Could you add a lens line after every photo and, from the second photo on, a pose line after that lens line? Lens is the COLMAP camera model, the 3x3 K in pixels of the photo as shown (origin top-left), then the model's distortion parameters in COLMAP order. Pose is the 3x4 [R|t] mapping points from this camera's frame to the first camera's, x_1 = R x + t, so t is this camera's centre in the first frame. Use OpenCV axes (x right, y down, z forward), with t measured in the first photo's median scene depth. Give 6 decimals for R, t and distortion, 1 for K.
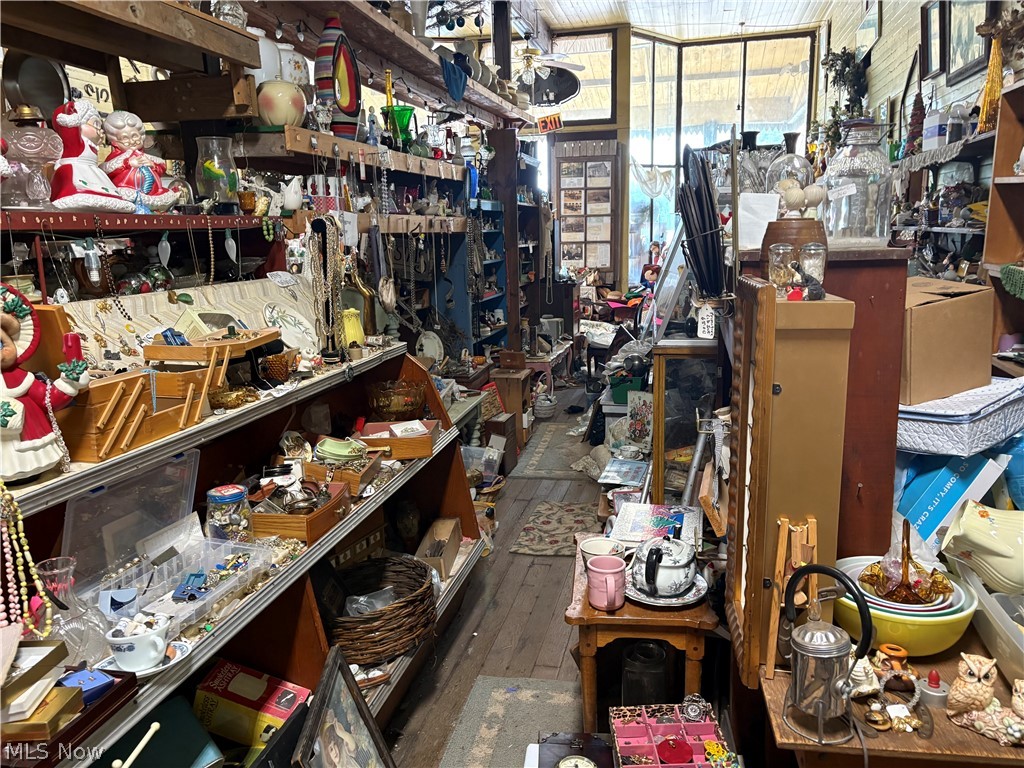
lens RADIAL K [[773.5, 0, 513.2], [0, 773.5, 377.5], [0, 0, 1]] dist [0.045115, -0.041203]
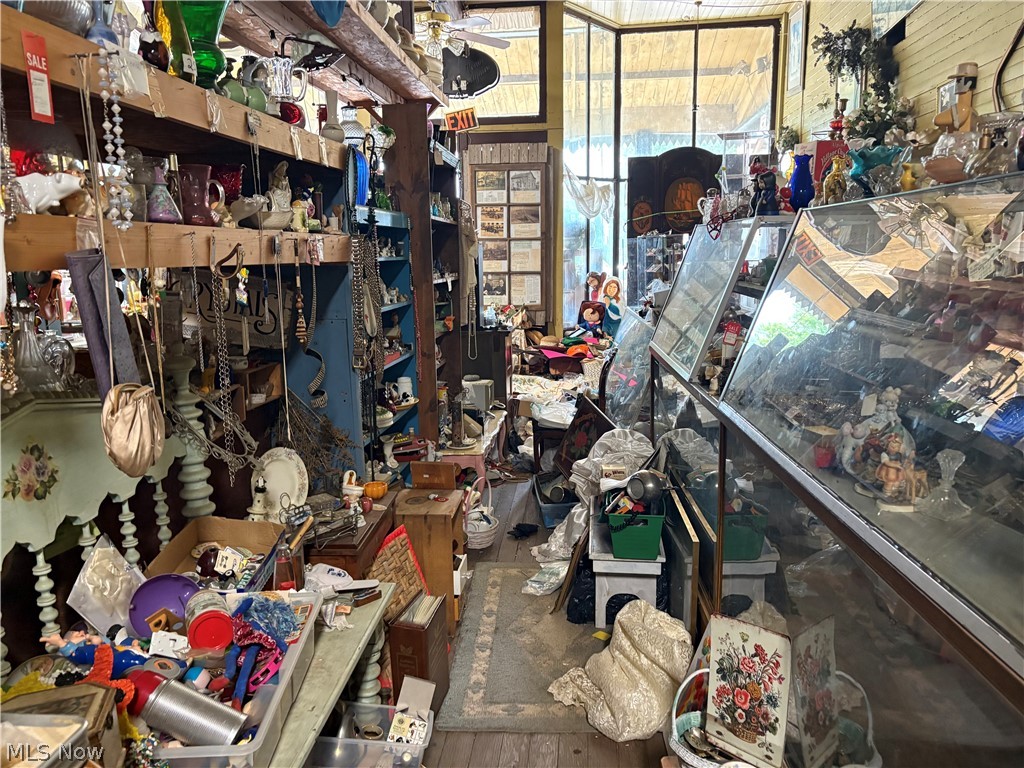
lens RADIAL K [[773.5, 0, 507.9], [0, 773.5, 389.4], [0, 0, 1]] dist [0.045115, -0.041203]
pose [[0.991611, -0.016020, 0.128261, -0.011790], [0.018200, 0.999709, -0.015842, -0.048916], [-0.127970, 0.018044, 0.991614, 0.248414]]
